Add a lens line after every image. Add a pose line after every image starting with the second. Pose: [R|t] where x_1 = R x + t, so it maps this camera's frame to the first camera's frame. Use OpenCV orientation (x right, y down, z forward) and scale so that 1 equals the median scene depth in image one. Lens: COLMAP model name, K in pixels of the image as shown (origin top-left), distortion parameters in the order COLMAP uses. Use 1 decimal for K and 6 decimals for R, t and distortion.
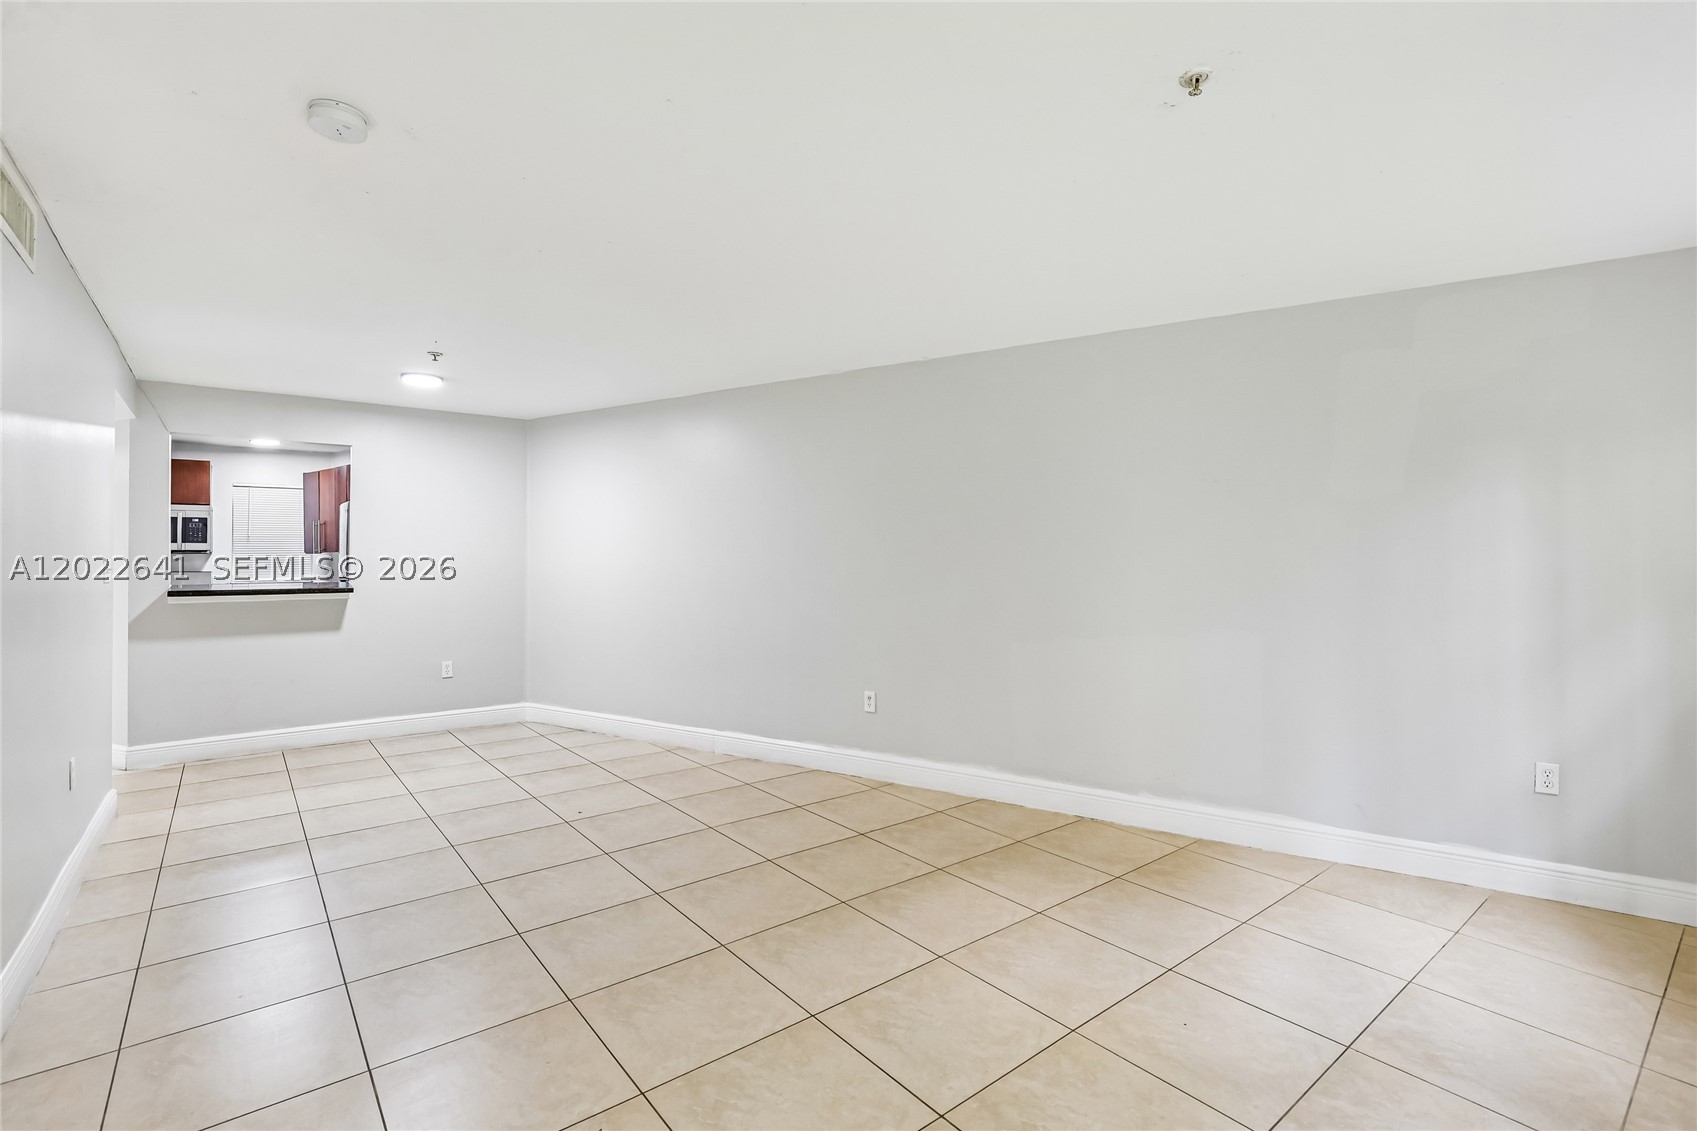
lens RADIAL K [[776.5, 0, 853.6], [0, 776.5, 541.5], [0, 0, 1]] dist [-0.011415, 0.001903]
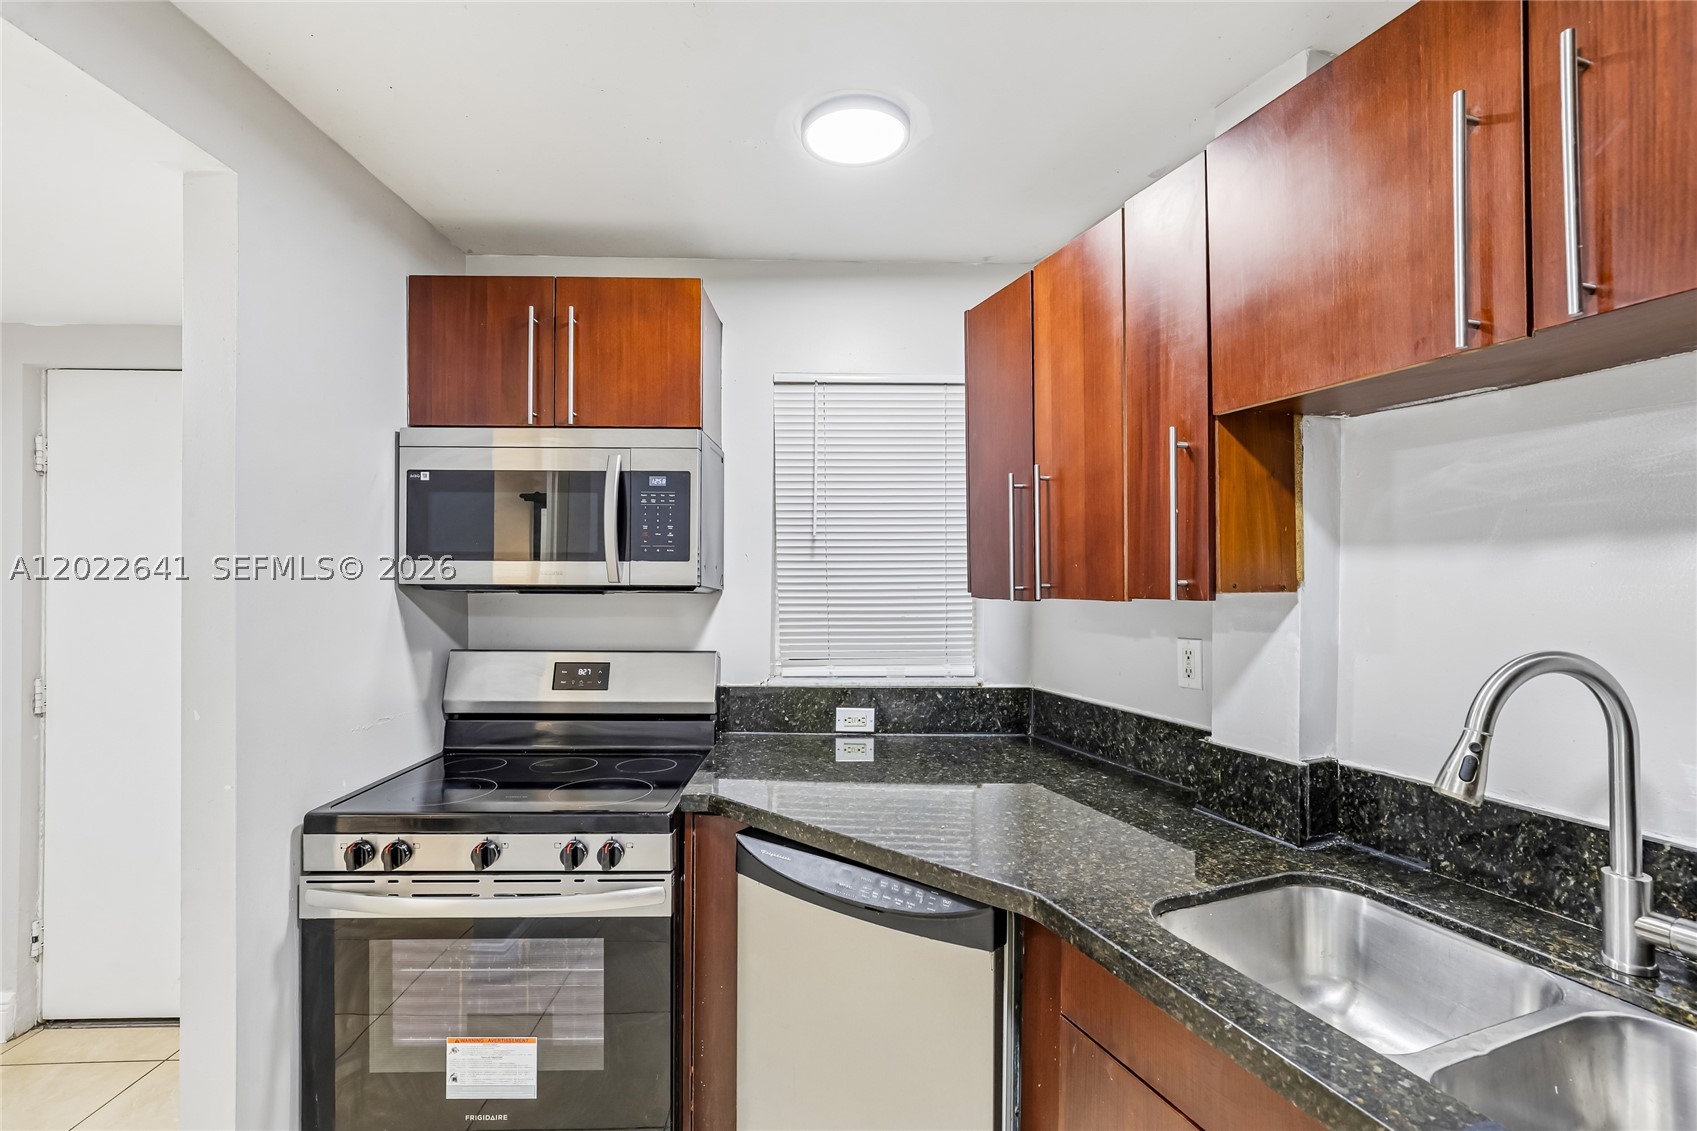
lens RADIAL K [[776.5, 0, 843.6], [0, 776.5, 591.0], [0, 0, 1]] dist [-0.011415, 0.001903]
pose [[0.784559, 0.021637, -0.619677, -0.858953], [0.007242, 0.999003, 0.044051, 0.001318], [0.620012, -0.039048, 0.783620, 1.128325]]
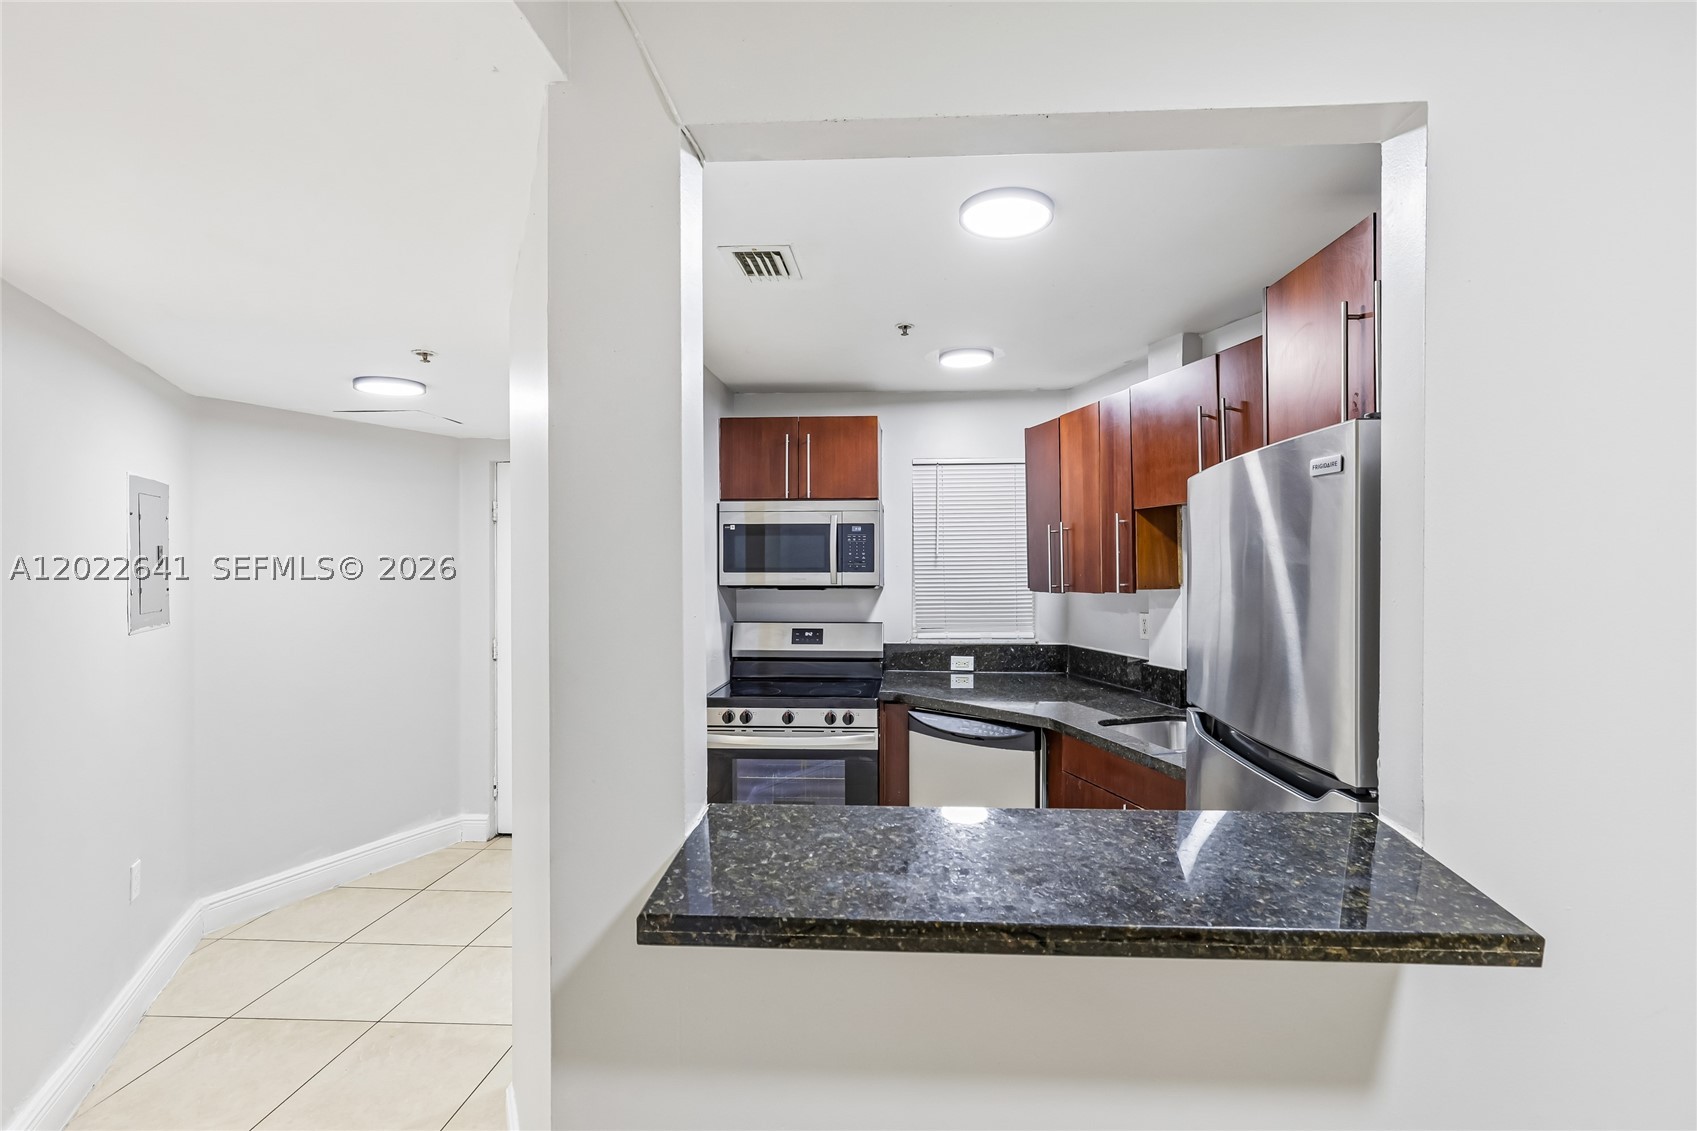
lens RADIAL K [[776.5, 0, 863.5], [0, 776.5, 572.6], [0, 0, 1]] dist [-0.011415, 0.001903]
pose [[0.738409, 0.010679, -0.674269, -0.681318], [0.015643, 0.999334, 0.032959, -0.020786], [0.674172, -0.034885, 0.737750, 0.845122]]
